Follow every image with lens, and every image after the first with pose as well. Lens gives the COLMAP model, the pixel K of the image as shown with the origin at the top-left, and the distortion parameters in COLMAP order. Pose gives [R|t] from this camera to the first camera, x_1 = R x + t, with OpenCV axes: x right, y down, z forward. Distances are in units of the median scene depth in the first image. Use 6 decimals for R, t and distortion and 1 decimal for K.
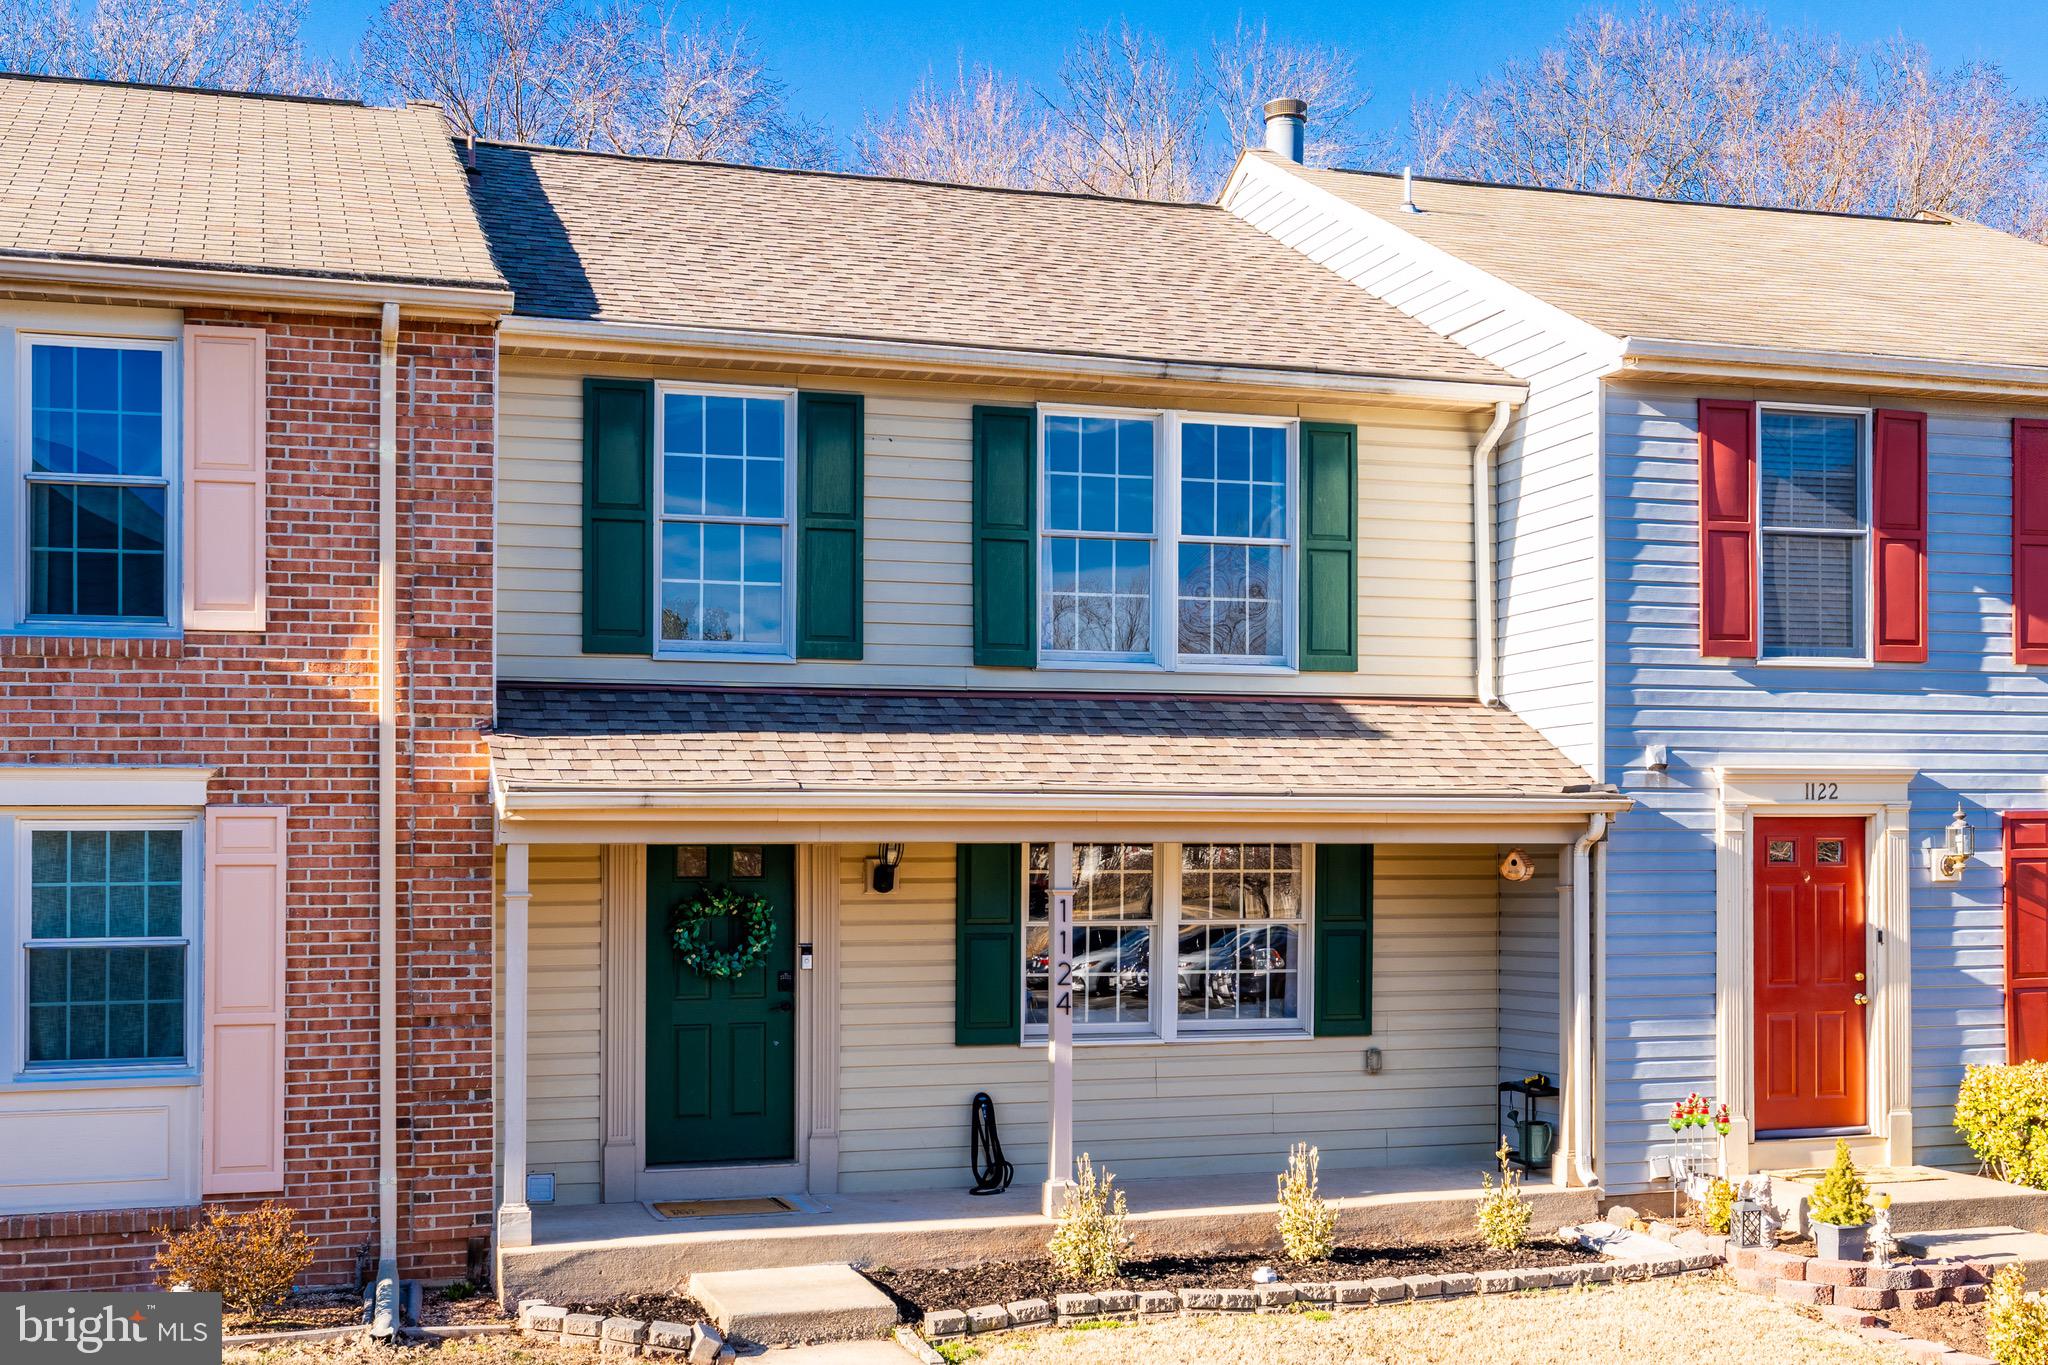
lens RADIAL K [[1375.8, 0, 1022.6], [0, 1375.8, 689.1], [0, 0, 1]] dist [-0.001958, 0.004002]
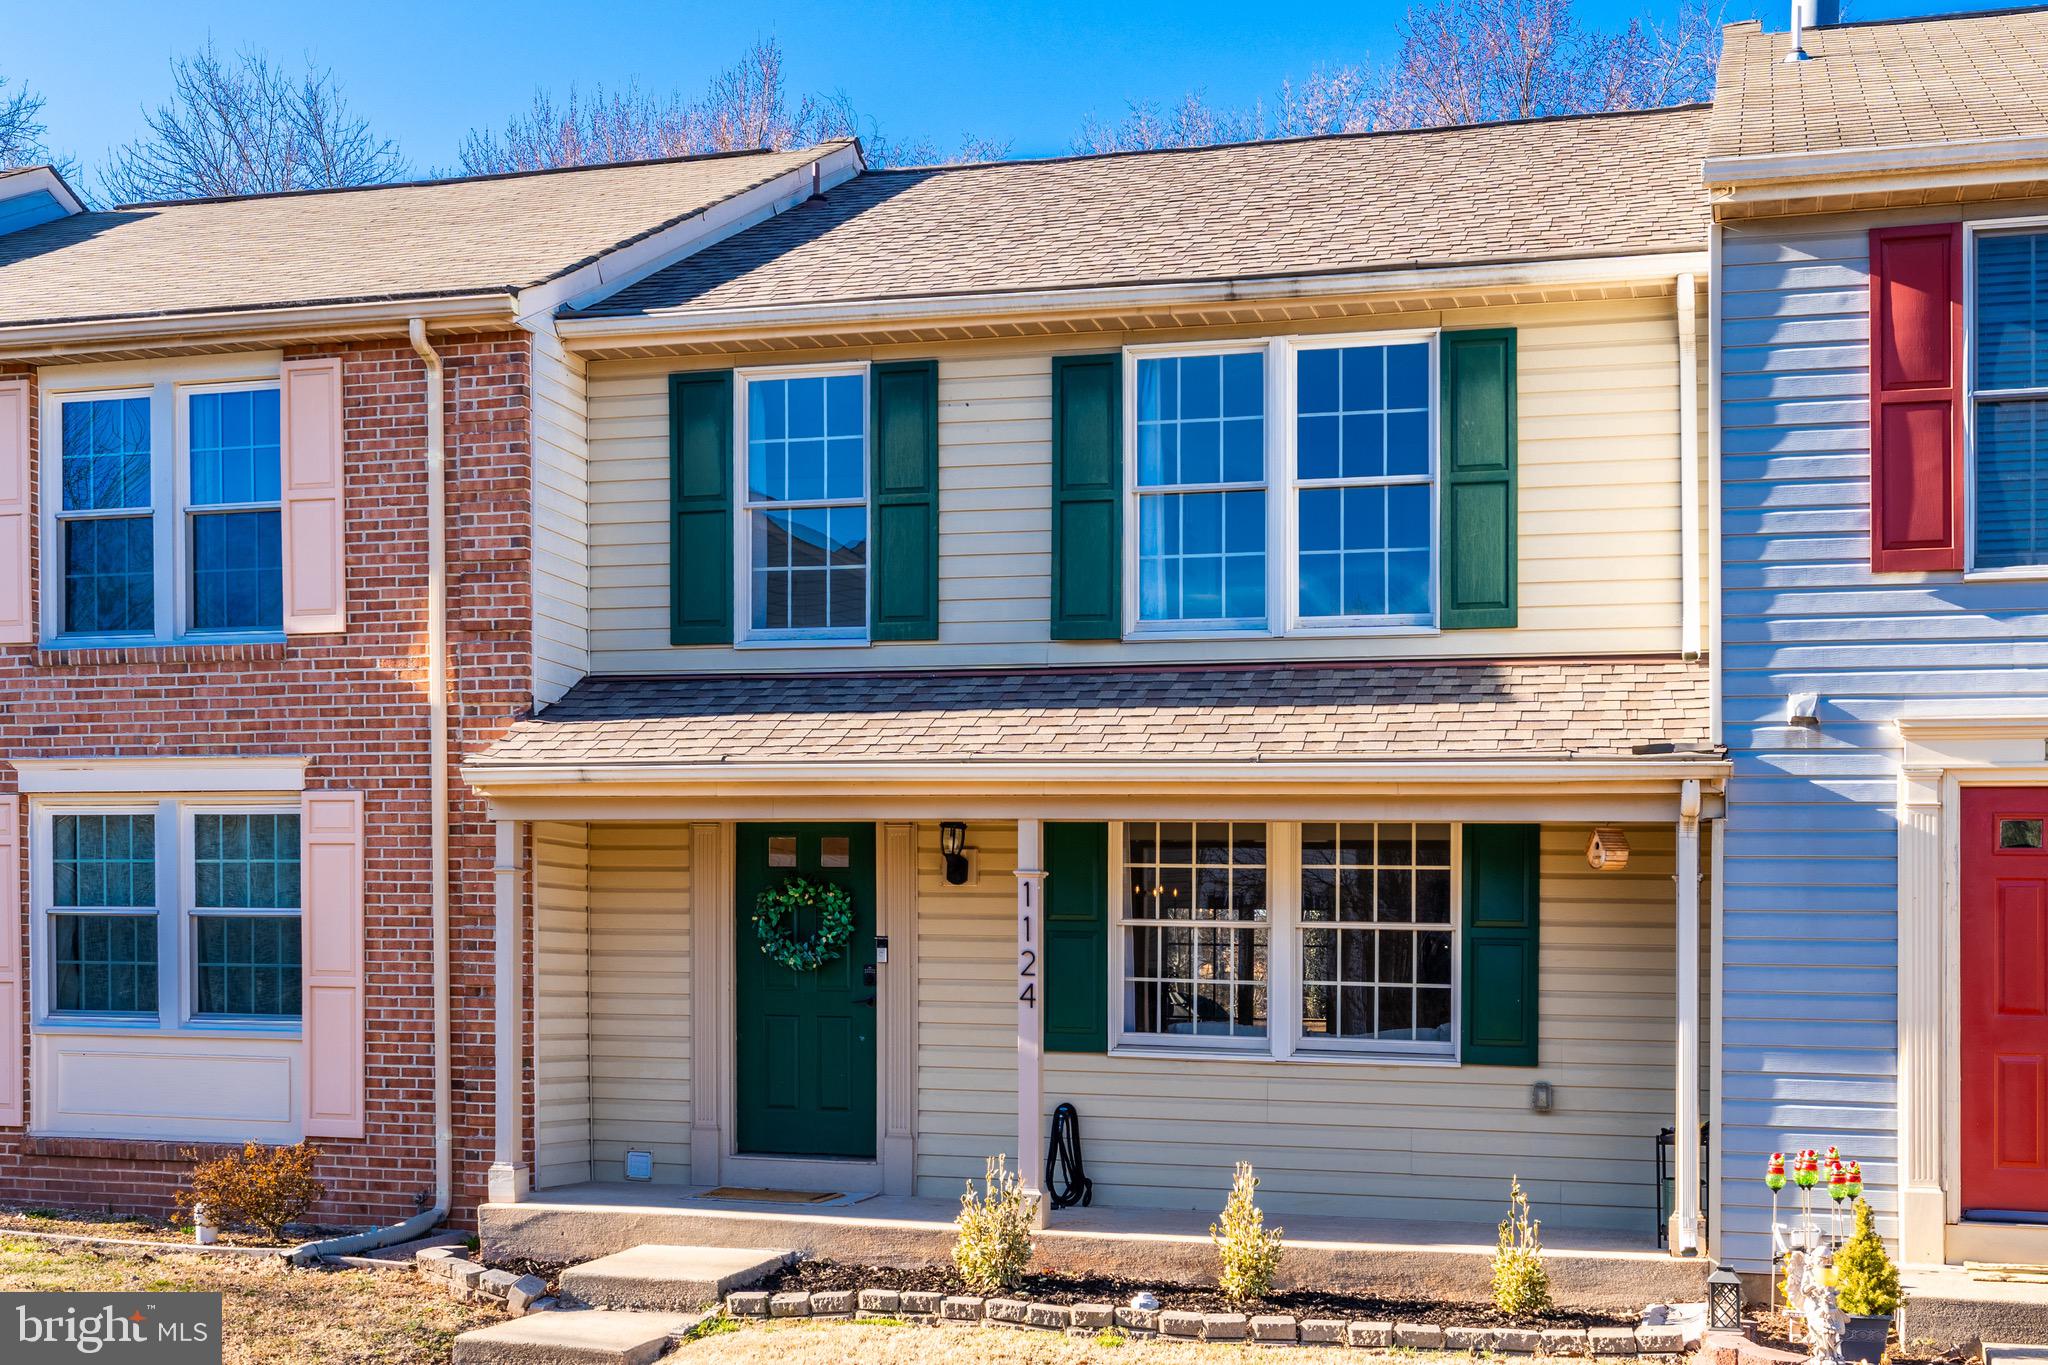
lens RADIAL K [[1480.2, 0, 1017.6], [0, 1480.2, 734.4], [0, 0, 1]] dist [0.001595, -0.001193]
pose [[0.933629, -0.026232, -0.357281, 0.346725], [0.031426, 0.999468, 0.008740, 0.042889], [0.356861, -0.019388, 0.933956, 0.077800]]
